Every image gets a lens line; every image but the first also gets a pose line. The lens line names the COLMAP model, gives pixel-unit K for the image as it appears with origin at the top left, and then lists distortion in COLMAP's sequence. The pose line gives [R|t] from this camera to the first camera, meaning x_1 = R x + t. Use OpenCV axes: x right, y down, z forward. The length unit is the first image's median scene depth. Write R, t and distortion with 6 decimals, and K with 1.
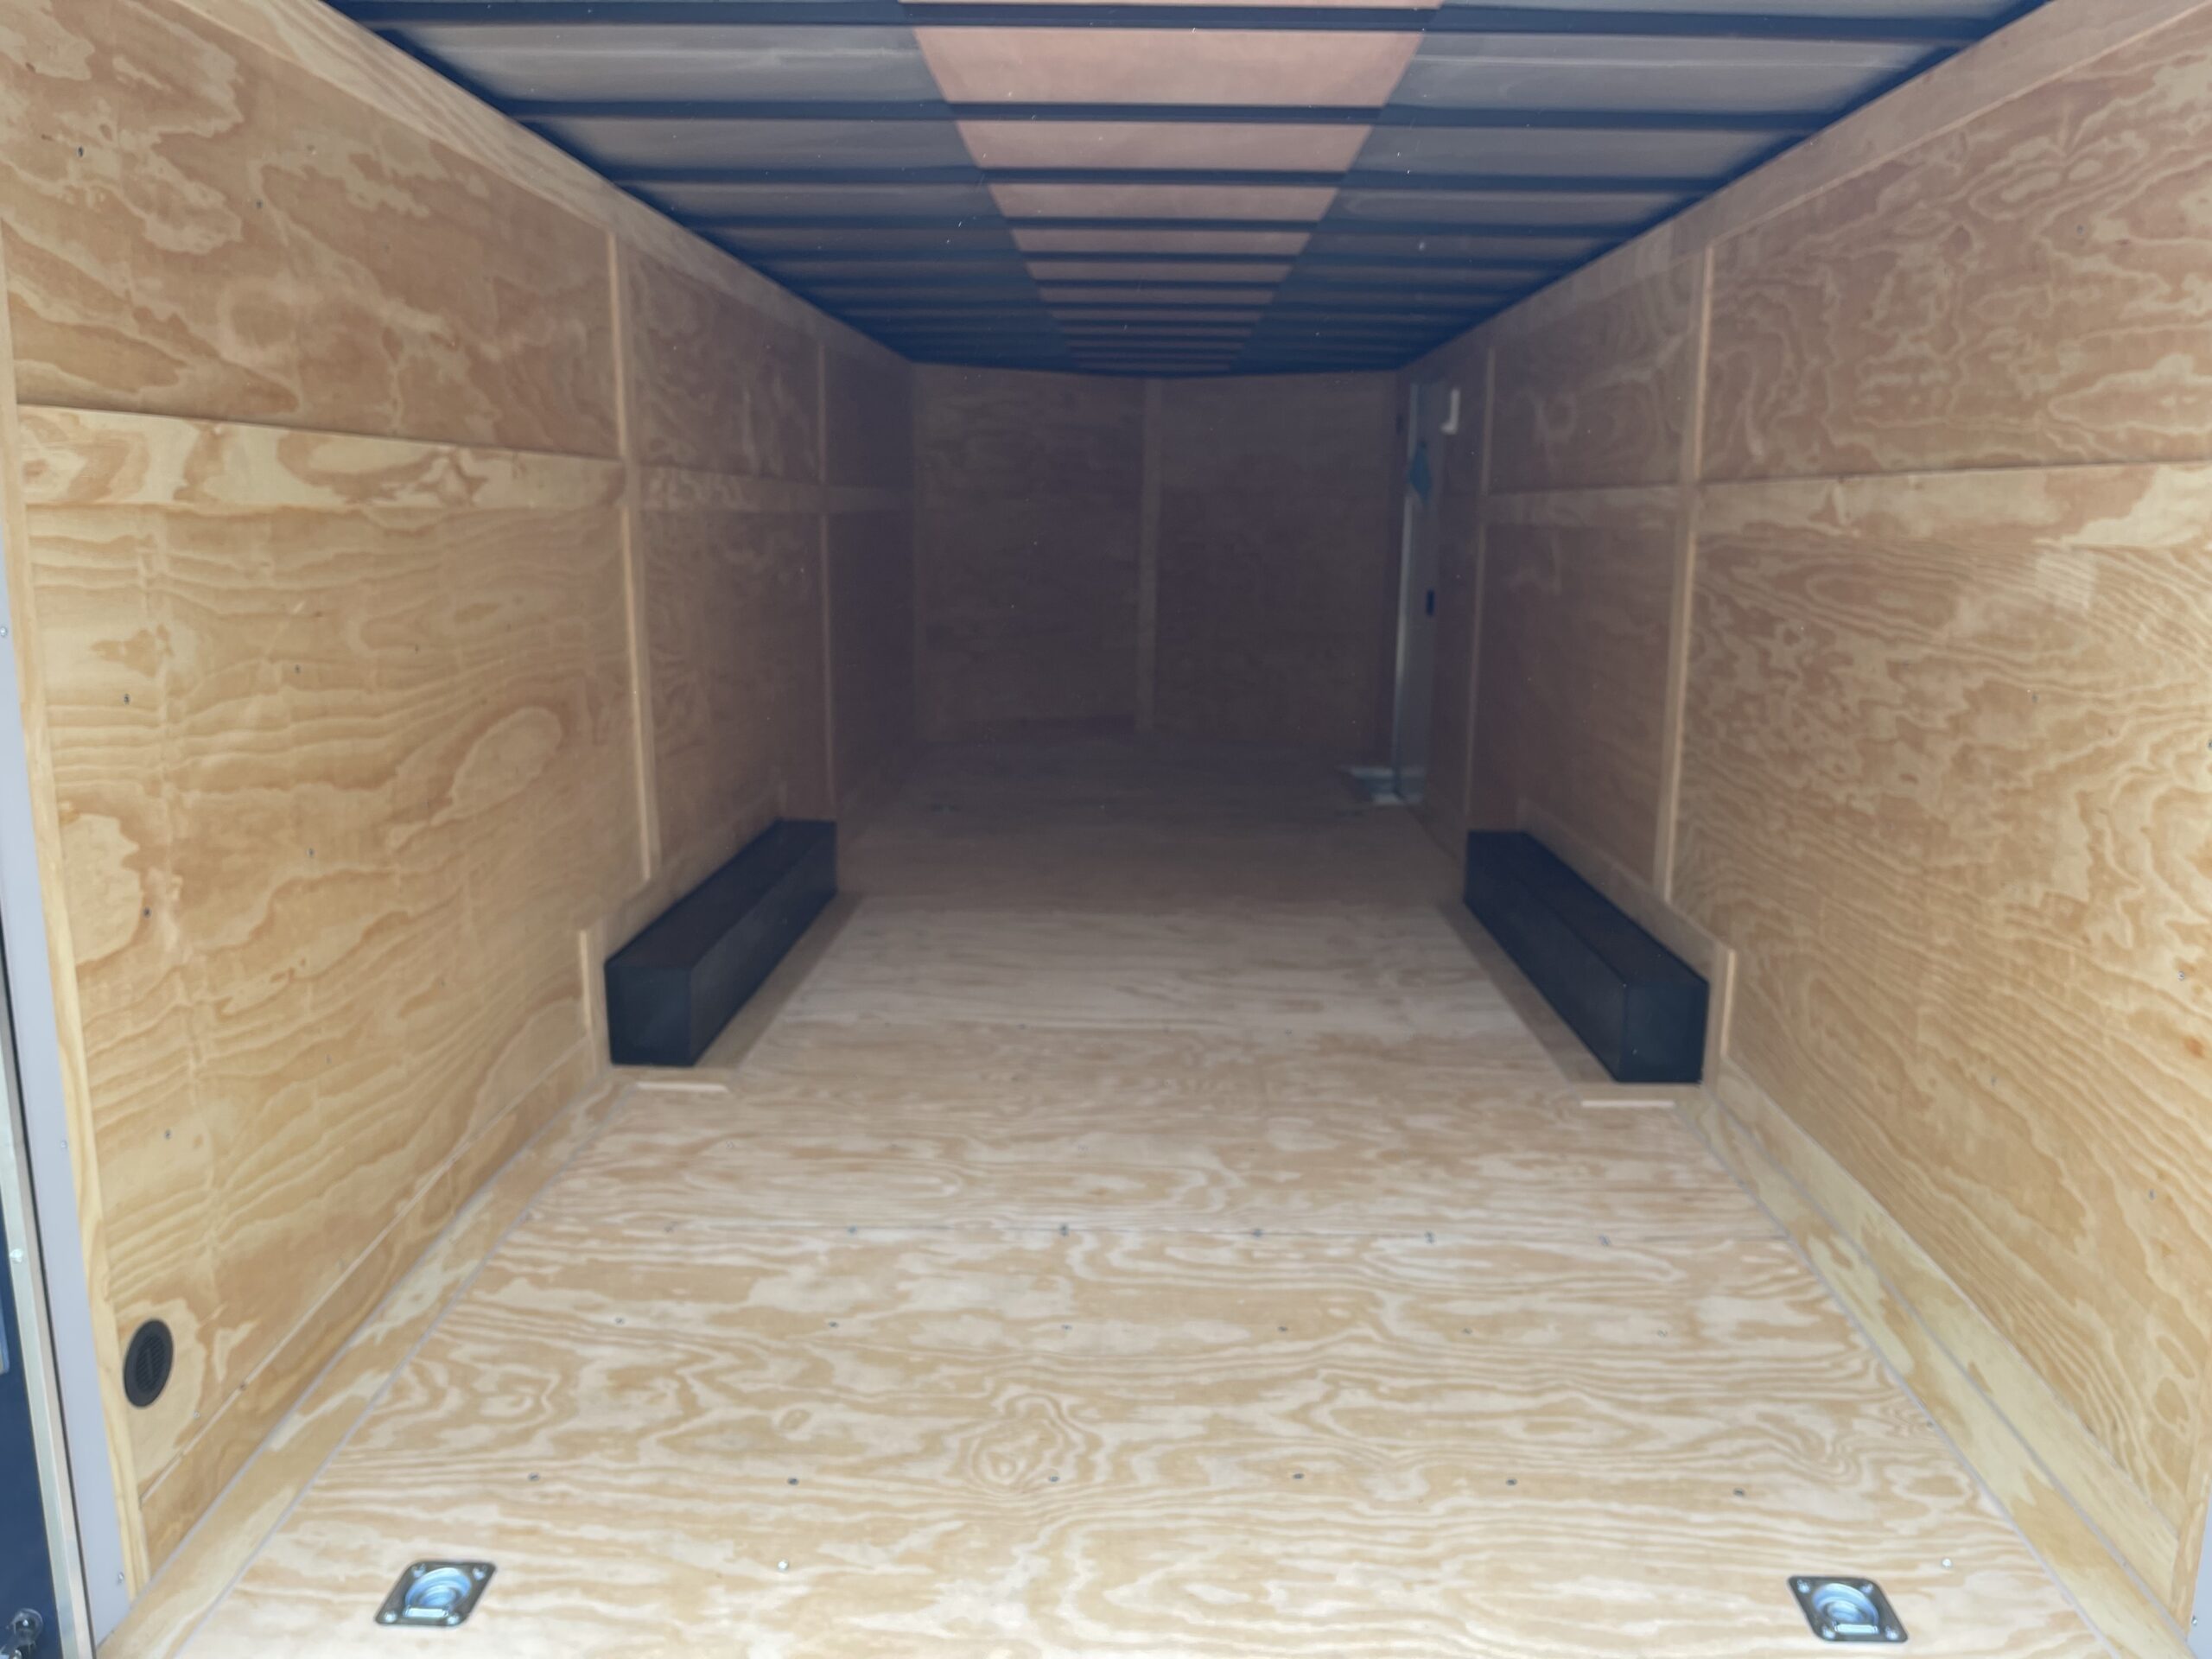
lens RADIAL K [[1597.7, 0, 1148.5], [0, 1597.7, 831.9], [0, 0, 1]] dist [0.075952, -0.118795]
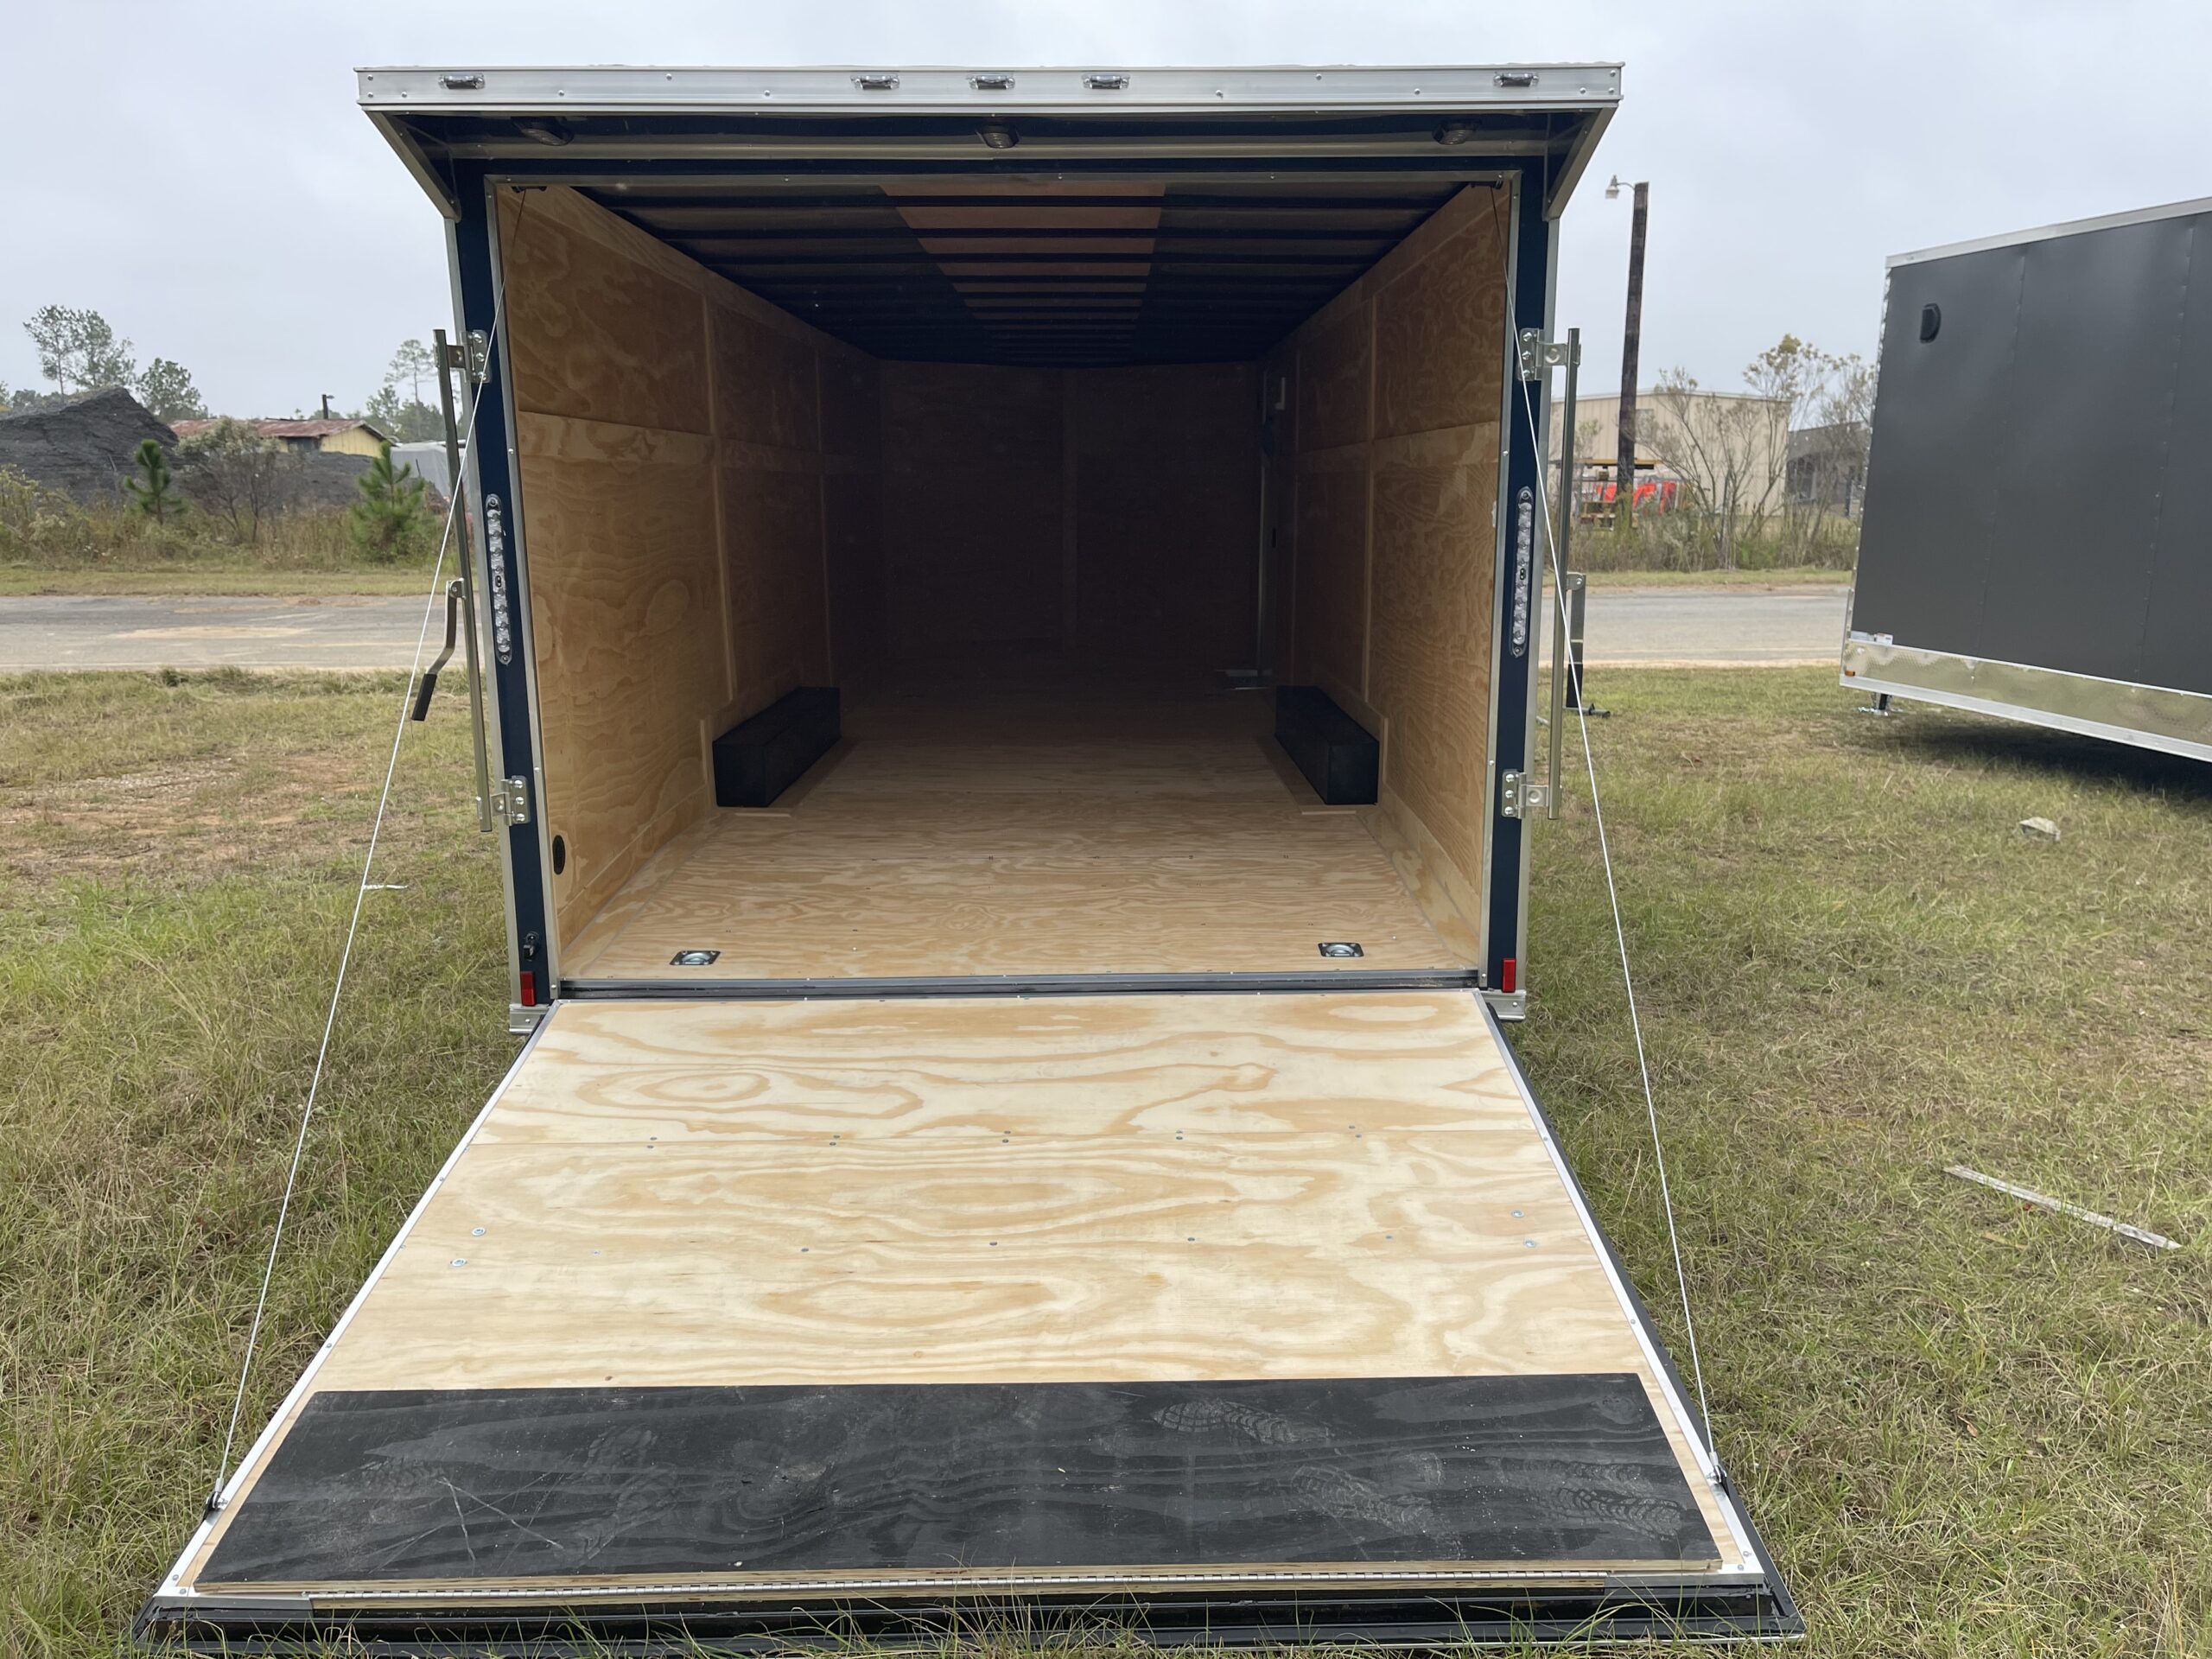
lens RADIAL K [[1597.7, 0, 1148.5], [0, 1597.7, 831.9], [0, 0, 1]] dist [0.075952, -0.118795]
pose [[0.999529, -0.020900, 0.022480, 0.096459], [0.020569, 0.999678, 0.014860, 0.219520], [-0.022783, -0.014391, 0.999637, -0.914072]]
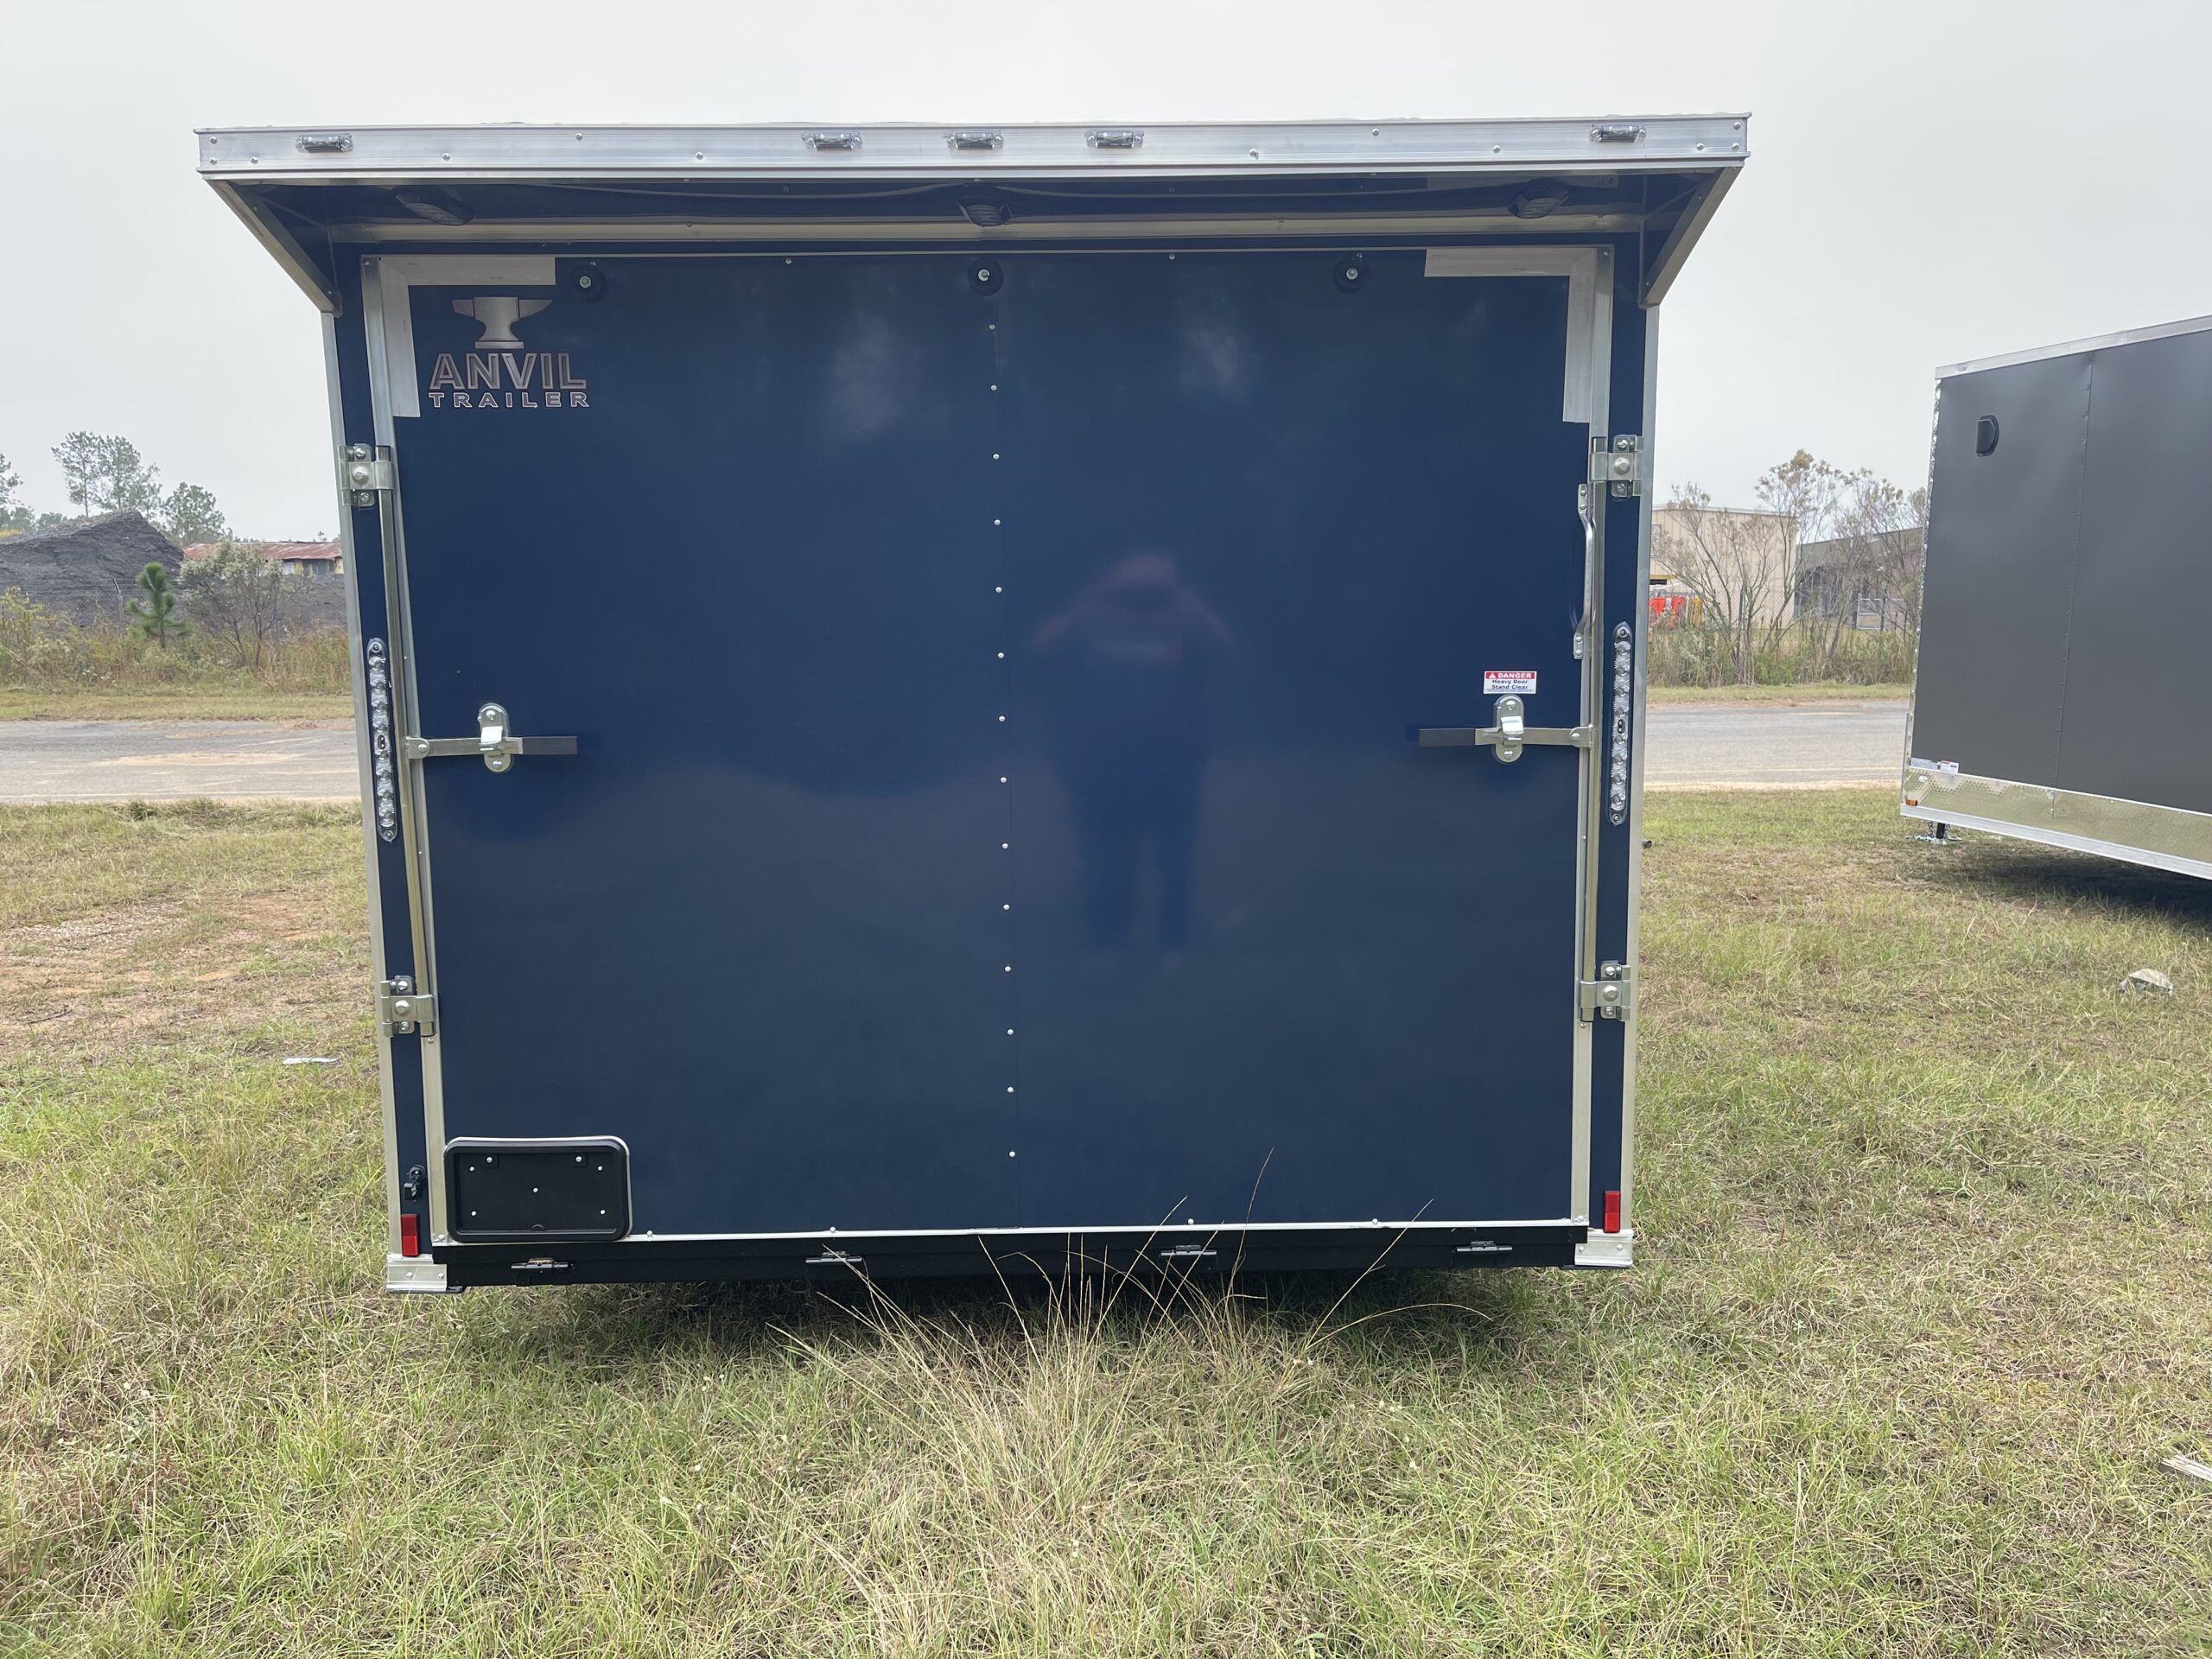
lens RADIAL K [[1597.7, 0, 1148.5], [0, 1597.7, 831.9], [0, 0, 1]] dist [0.075952, -0.118795]
pose [[0.999540, -0.024216, 0.018266, 0.095614], [0.025182, 0.998190, -0.054615, 0.140338], [-0.016910, 0.055050, 0.998340, -0.613383]]
